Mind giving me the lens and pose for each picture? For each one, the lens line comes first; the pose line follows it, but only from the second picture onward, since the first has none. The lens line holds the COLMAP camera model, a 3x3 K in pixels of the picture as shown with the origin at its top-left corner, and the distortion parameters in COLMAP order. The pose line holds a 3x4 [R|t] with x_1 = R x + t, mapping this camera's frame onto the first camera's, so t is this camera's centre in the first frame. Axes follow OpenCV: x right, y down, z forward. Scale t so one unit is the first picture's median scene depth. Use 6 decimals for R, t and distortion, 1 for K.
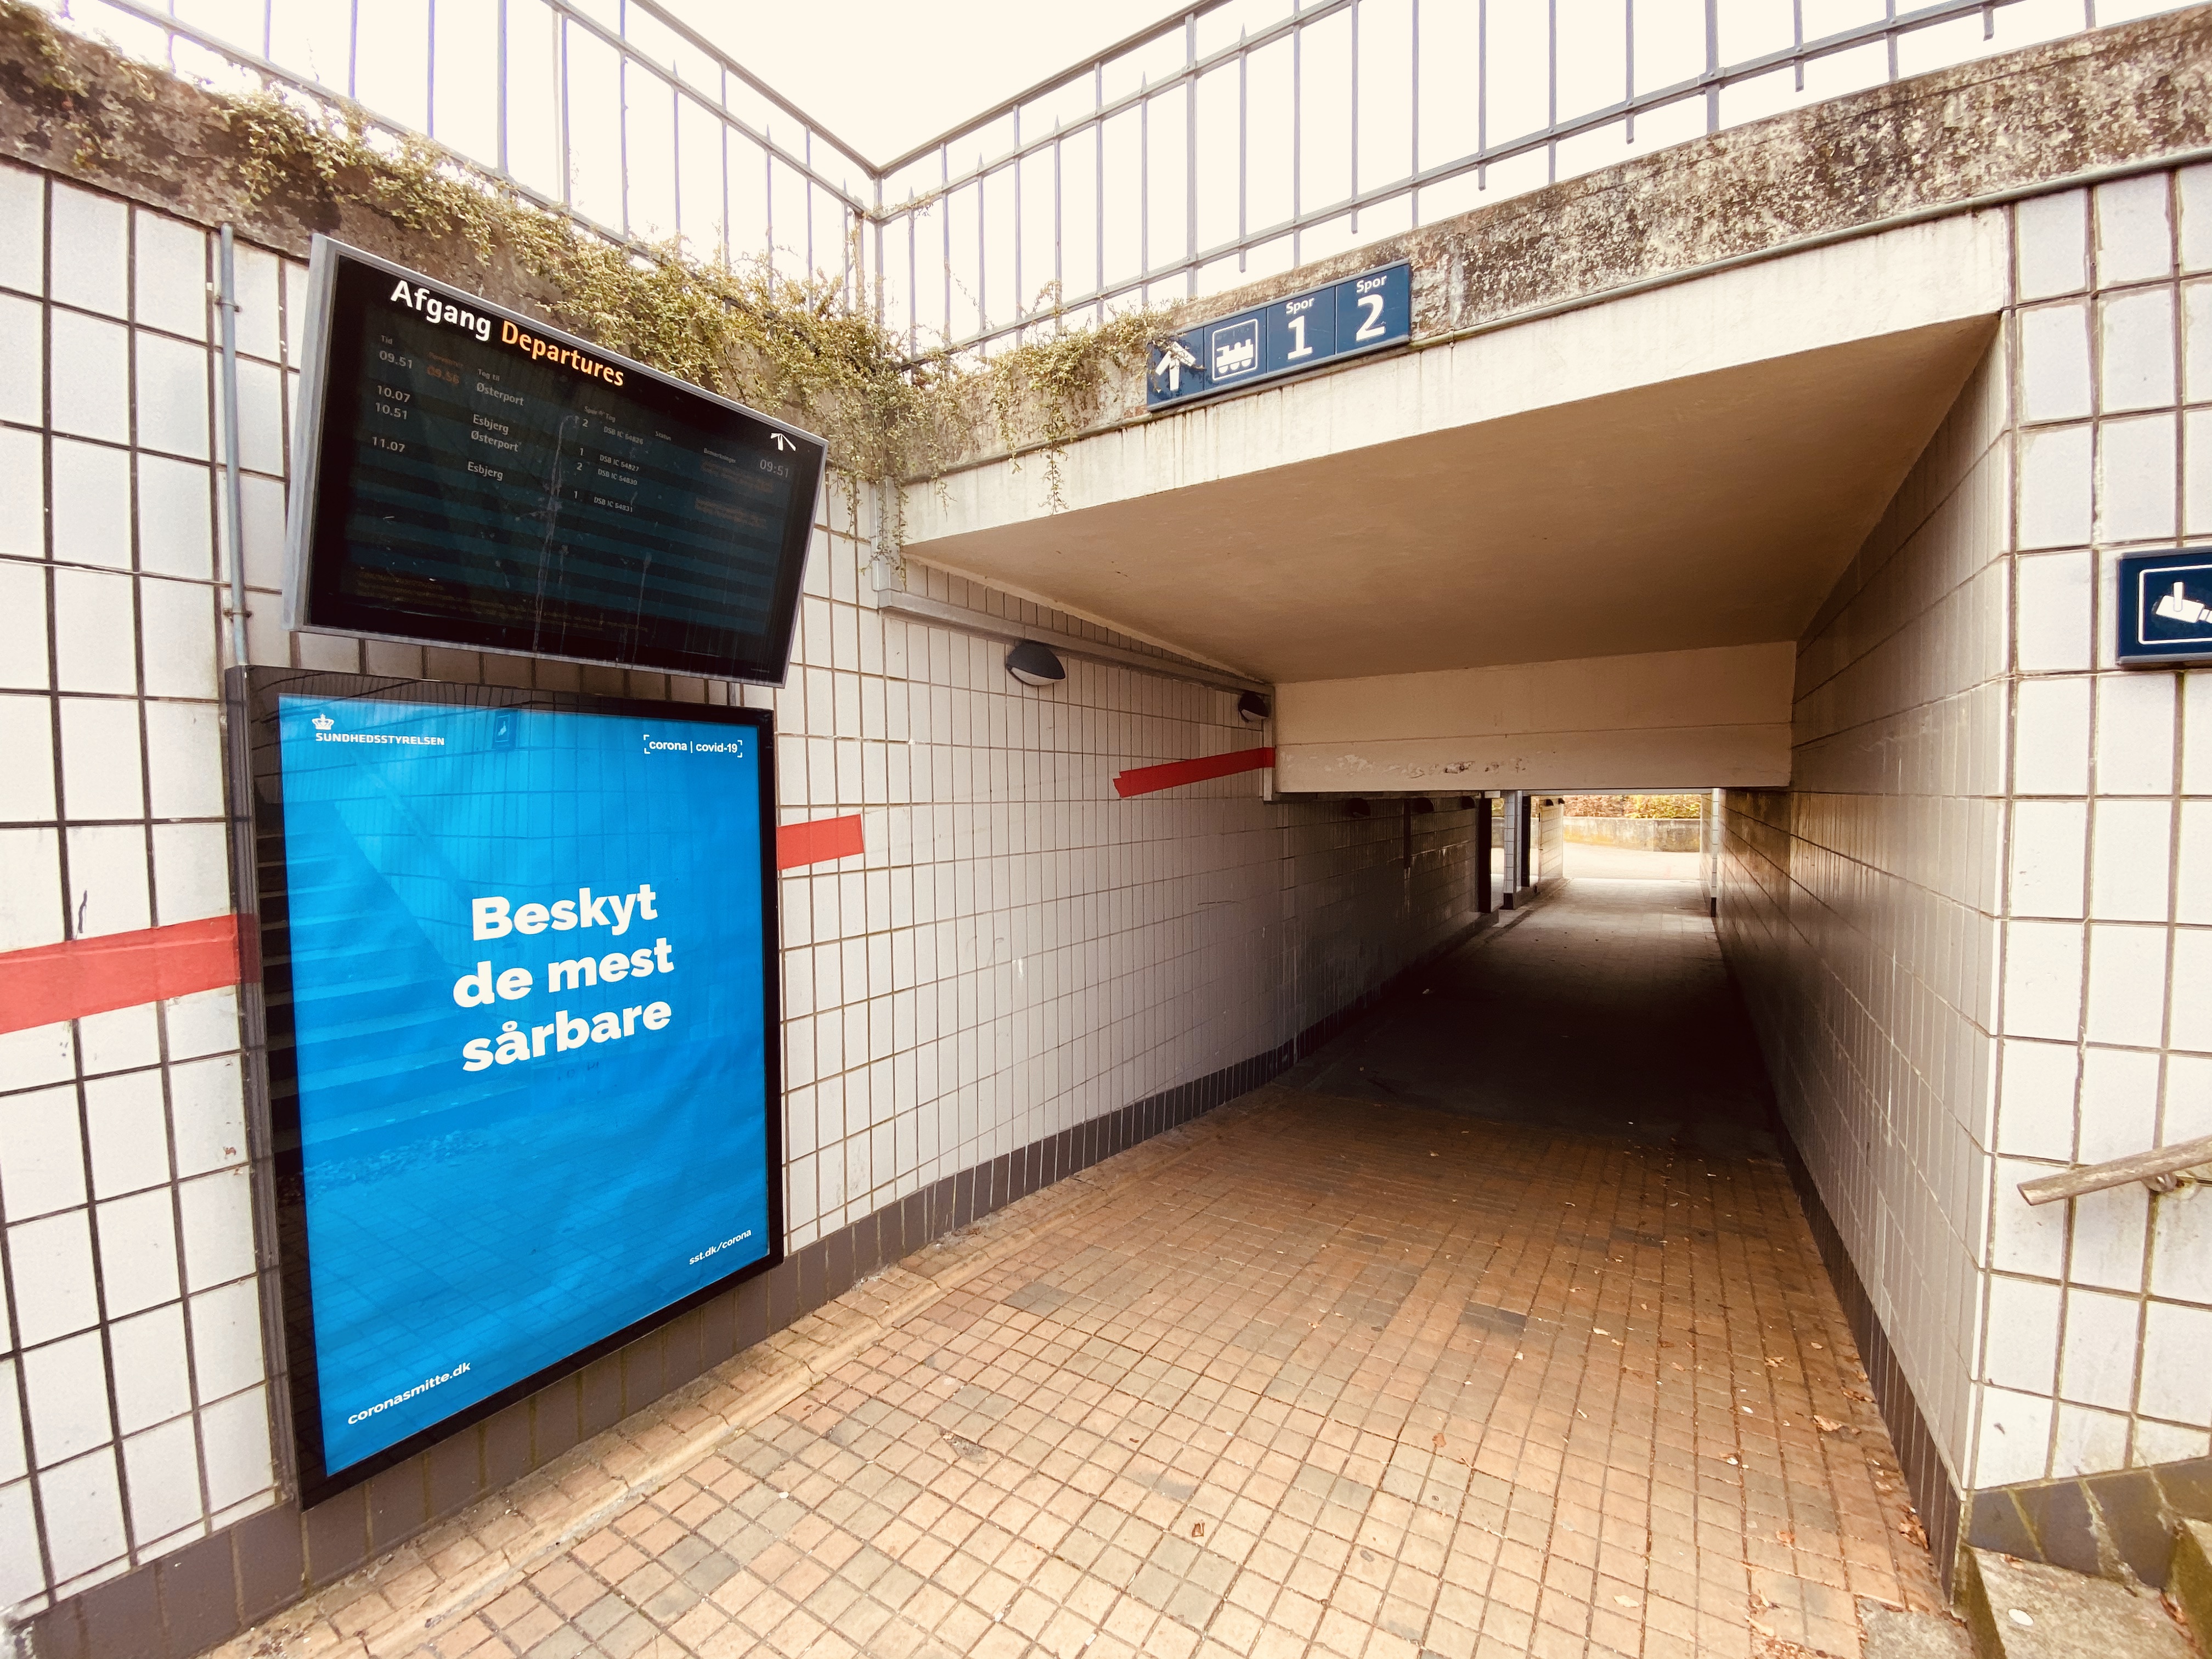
lens RADIAL K [[925.0, 0, 1105.6], [0, 925.0, 836.6], [0, 0, 1]] dist [0.026637, -0.017633]
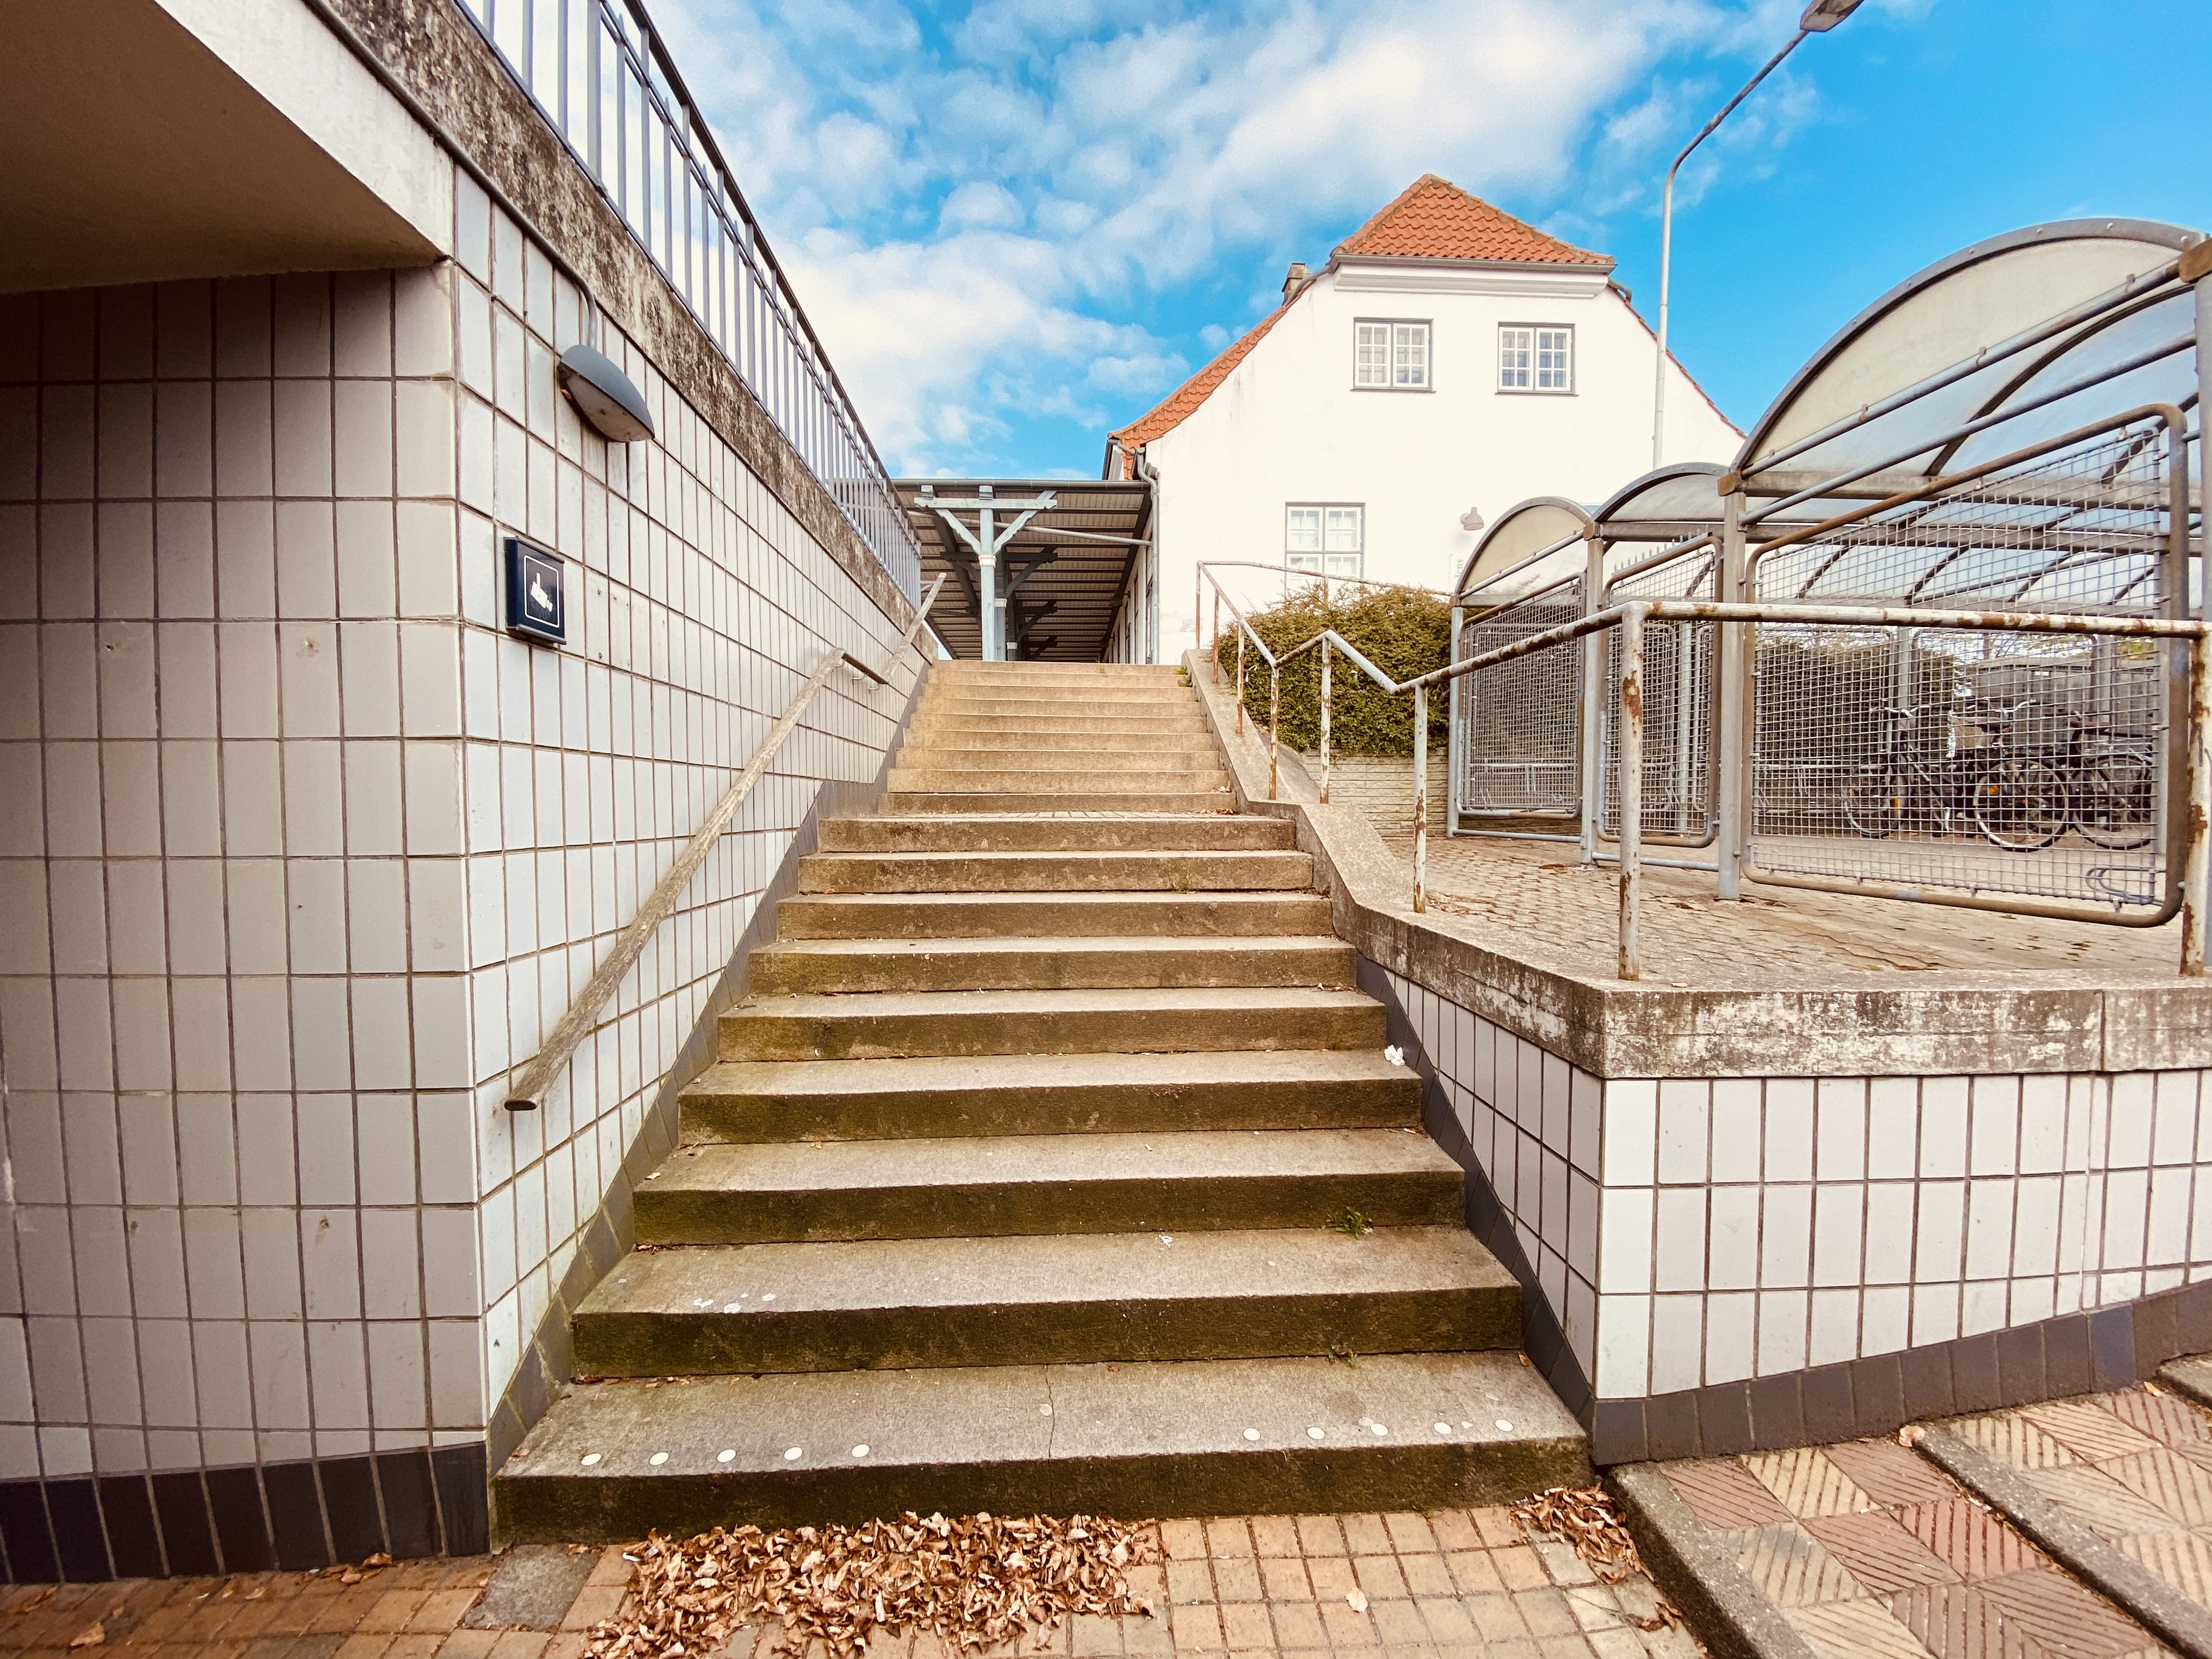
lens RADIAL K [[925.0, 0, 1105.6], [0, 925.0, 836.6], [0, 0, 1]] dist [0.026637, -0.017633]
pose [[-0.576304, -0.014394, 0.817108, -0.295869], [0.047080, 0.997600, 0.050779, 0.048322], [-0.815878, 0.067734, -0.574243, 1.052635]]
